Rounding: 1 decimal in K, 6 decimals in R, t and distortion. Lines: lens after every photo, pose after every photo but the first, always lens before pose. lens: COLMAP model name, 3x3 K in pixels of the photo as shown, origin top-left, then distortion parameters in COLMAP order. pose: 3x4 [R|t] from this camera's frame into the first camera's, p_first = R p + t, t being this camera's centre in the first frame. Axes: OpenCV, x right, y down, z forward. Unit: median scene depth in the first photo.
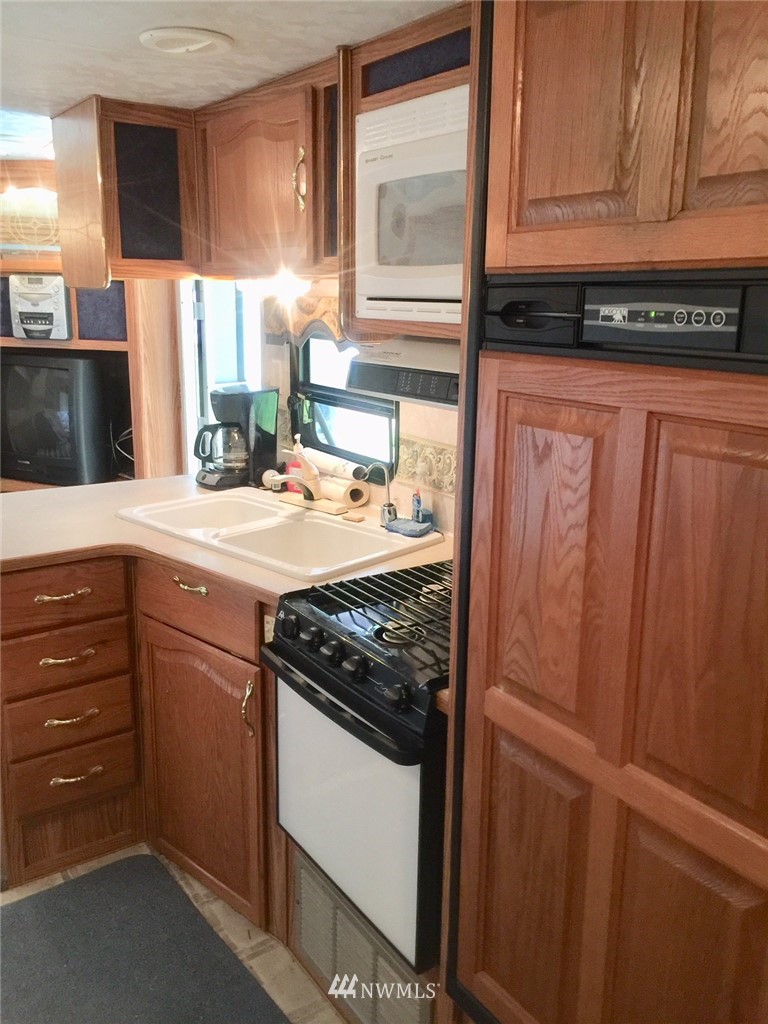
lens RADIAL K [[886.4, 0, 397.3], [0, 886.4, 494.6], [0, 0, 1]] dist [0.054919, -0.070682]
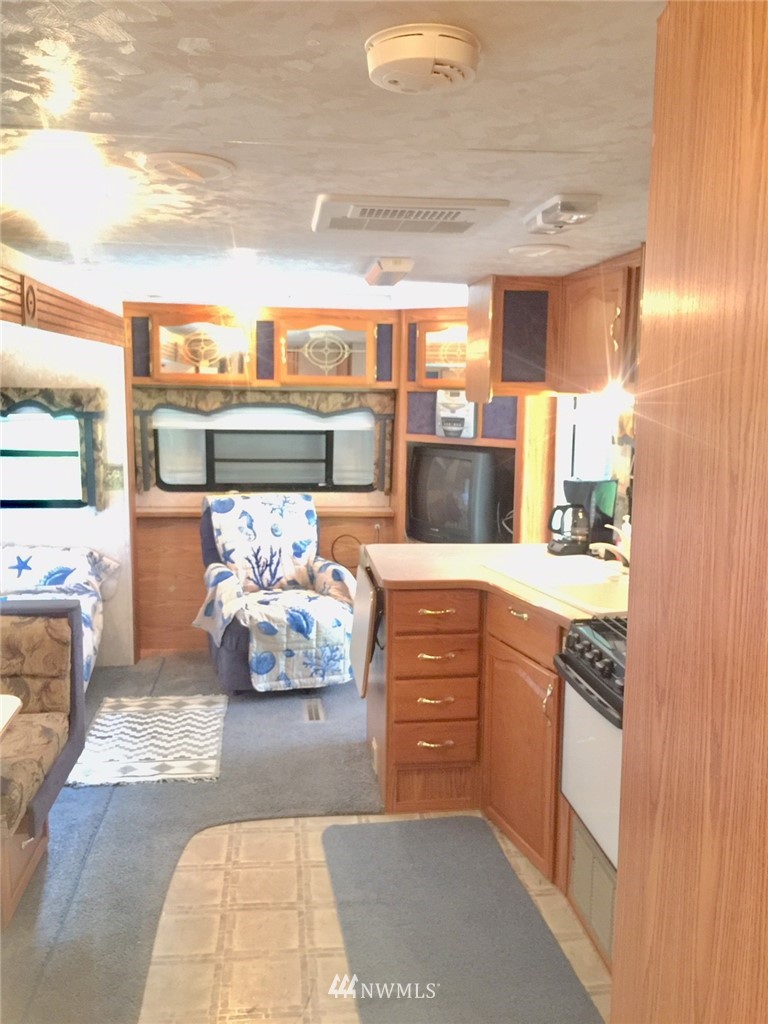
lens RADIAL K [[886.4, 0, 383.6], [0, 886.4, 510.1], [0, 0, 1]] dist [0.054919, -0.070682]
pose [[0.884826, 0.060029, -0.462039, 0.194362], [-0.102595, 0.992428, -0.067537, 0.051659], [0.454486, 0.107162, 0.884285, -0.316183]]
